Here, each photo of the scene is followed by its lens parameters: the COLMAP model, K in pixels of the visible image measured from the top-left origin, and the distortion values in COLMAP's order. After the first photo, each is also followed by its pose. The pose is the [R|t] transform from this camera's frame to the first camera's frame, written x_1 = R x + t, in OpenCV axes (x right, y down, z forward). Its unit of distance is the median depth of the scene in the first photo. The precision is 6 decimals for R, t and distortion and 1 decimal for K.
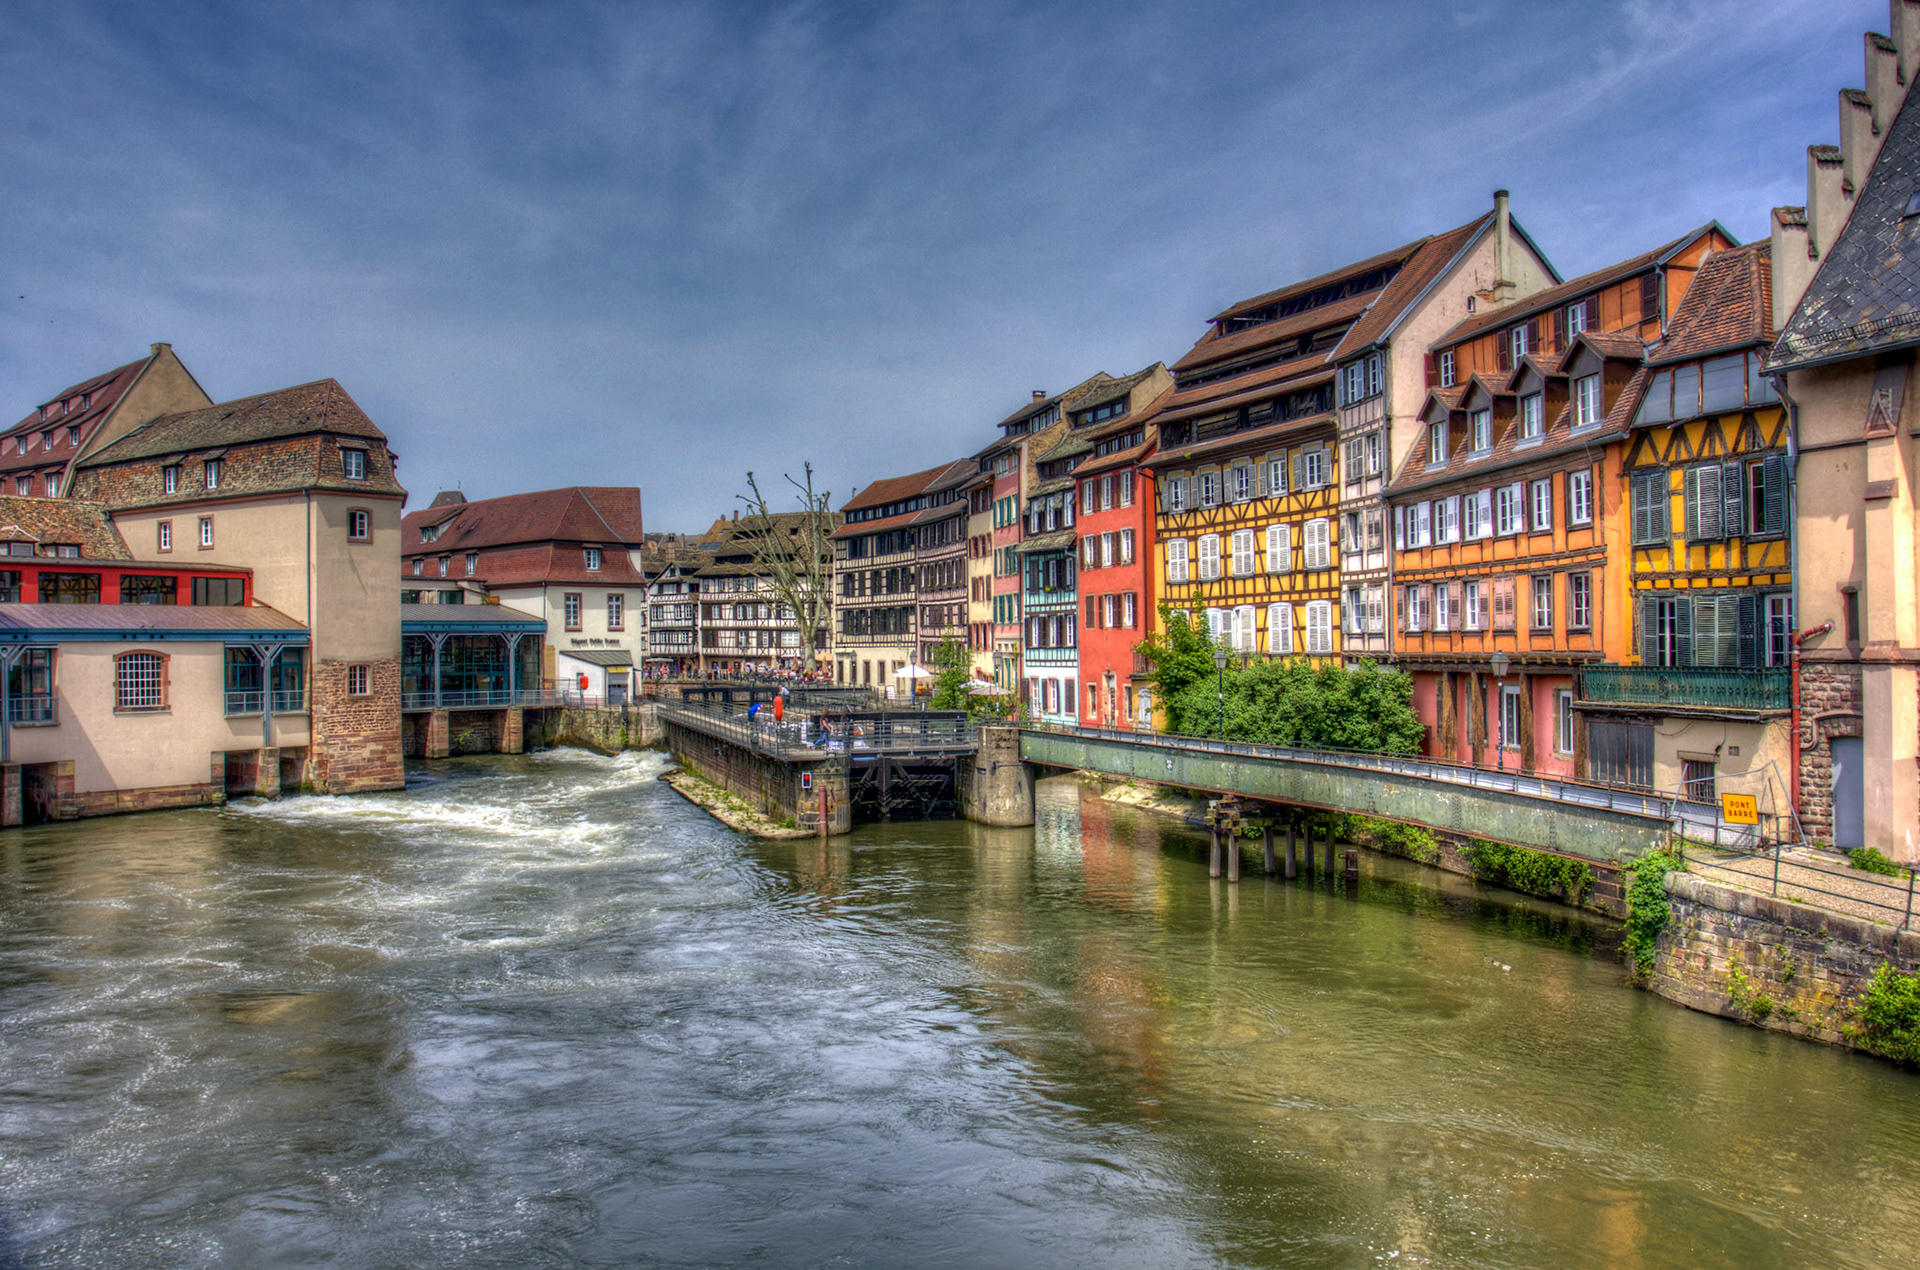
lens RADIAL K [[1515.9, 0, 960.0], [0, 1515.9, 635.0], [0, 0, 1]] dist [-0.081906, 0.060548]
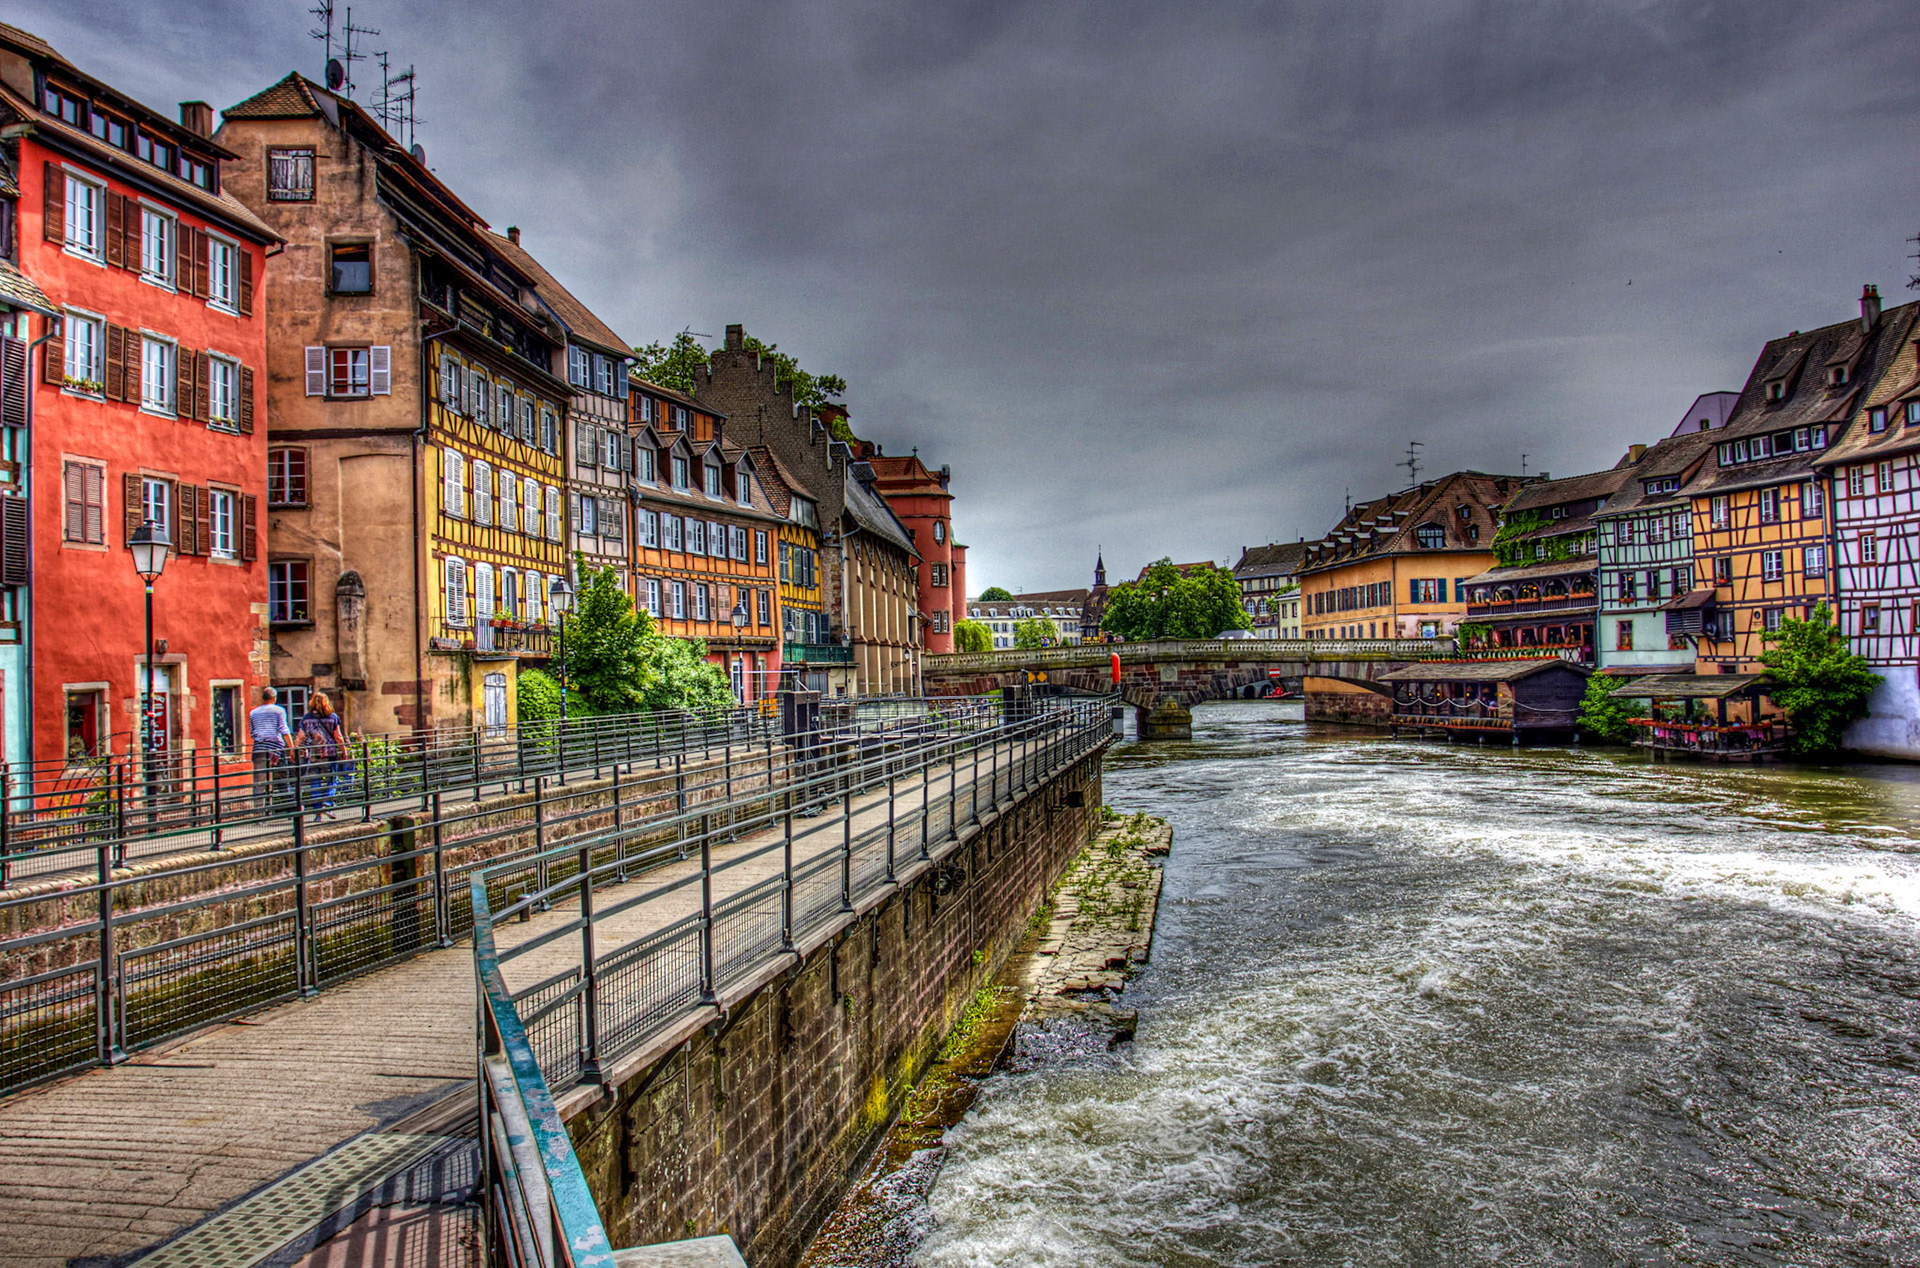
lens RADIAL K [[1515.9, 0, 960.0], [0, 1515.9, 634.0], [0, 0, 1]] dist [-0.081906, 0.060548]
pose [[-0.897024, 0.017801, 0.441623, -0.363739], [0.004513, 0.999505, -0.031122, 0.040472], [-0.441959, -0.025924, -0.896661, 1.574564]]
